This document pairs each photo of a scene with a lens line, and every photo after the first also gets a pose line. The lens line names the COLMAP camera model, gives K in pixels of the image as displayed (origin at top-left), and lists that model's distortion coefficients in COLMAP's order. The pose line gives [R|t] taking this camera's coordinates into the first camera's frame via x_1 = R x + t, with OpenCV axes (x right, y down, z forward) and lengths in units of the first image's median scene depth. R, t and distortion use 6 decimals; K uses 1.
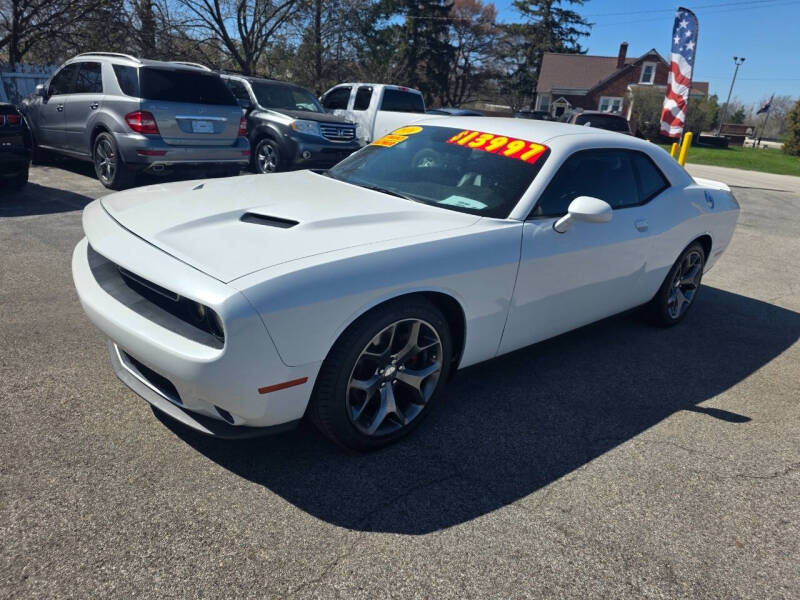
lens RADIAL K [[538.8, 0, 404.9], [0, 538.8, 306.8], [0, 0, 1]] dist [0.051549, -0.038889]
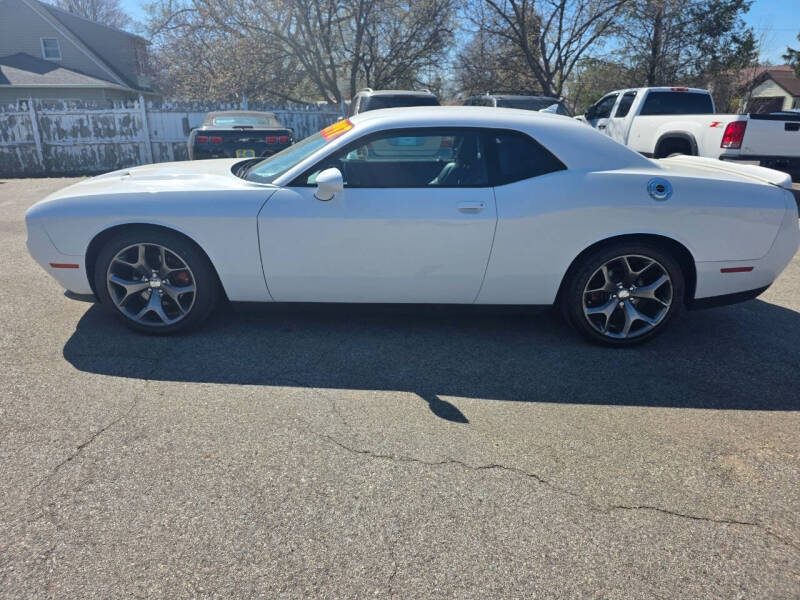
lens RADIAL K [[538.8, 0, 391.3], [0, 538.8, 299.3], [0, 0, 1]] dist [0.051549, -0.038889]
pose [[0.736732, 0.150146, -0.659304, 0.430929], [-0.185843, 0.982448, 0.016068, 0.007711], [0.650144, 0.110689, 0.751705, 0.100514]]
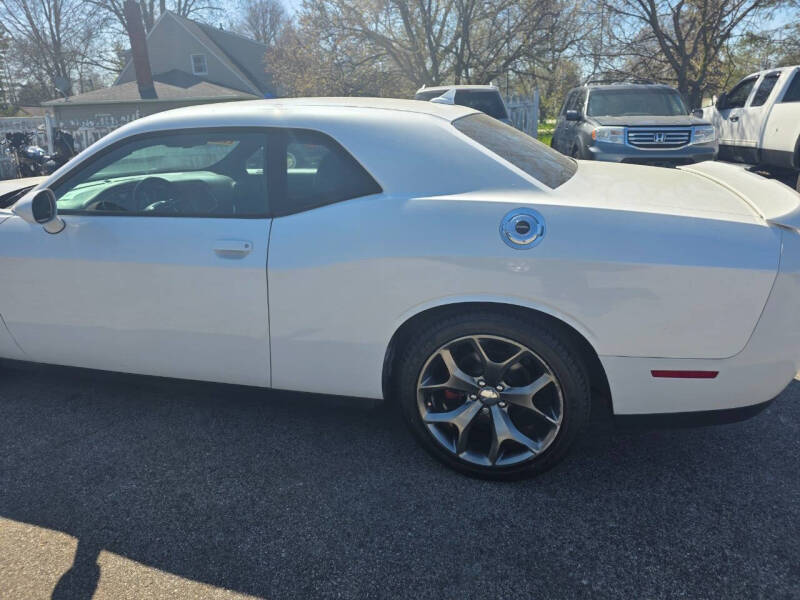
lens RADIAL K [[538.8, 0, 407.6], [0, 538.8, 300.4], [0, 0, 1]] dist [0.051549, -0.038889]
pose [[0.538546, 0.183288, -0.822420, 0.469213], [-0.226631, 0.971595, 0.068129, -0.079982], [0.811546, 0.149695, 0.564787, 0.365805]]
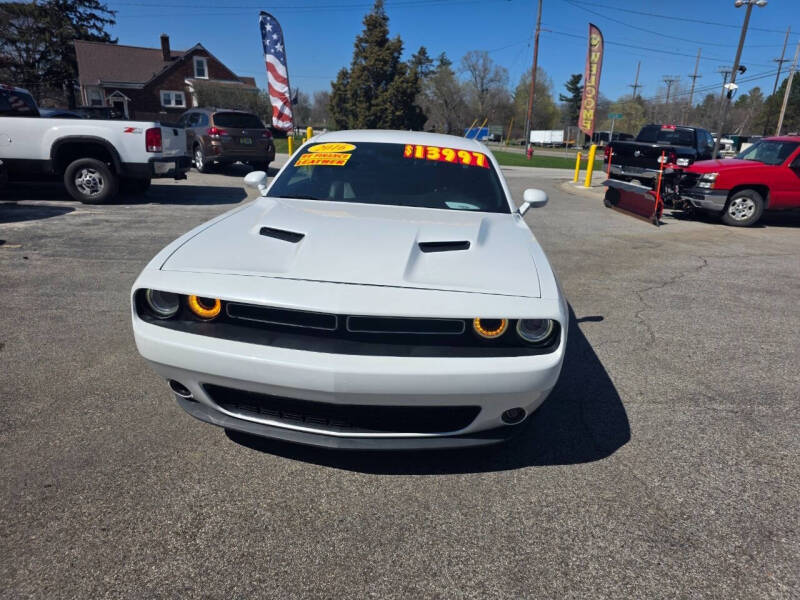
lens RADIAL K [[538.8, 0, 403.0], [0, 538.8, 316.5], [0, 0, 1]] dist [0.051549, -0.038889]
pose [[0.719603, -0.274331, 0.637898, -0.307755], [0.256113, 0.958739, 0.123394, -0.053180], [-0.645429, 0.074579, 0.760171, 0.074049]]
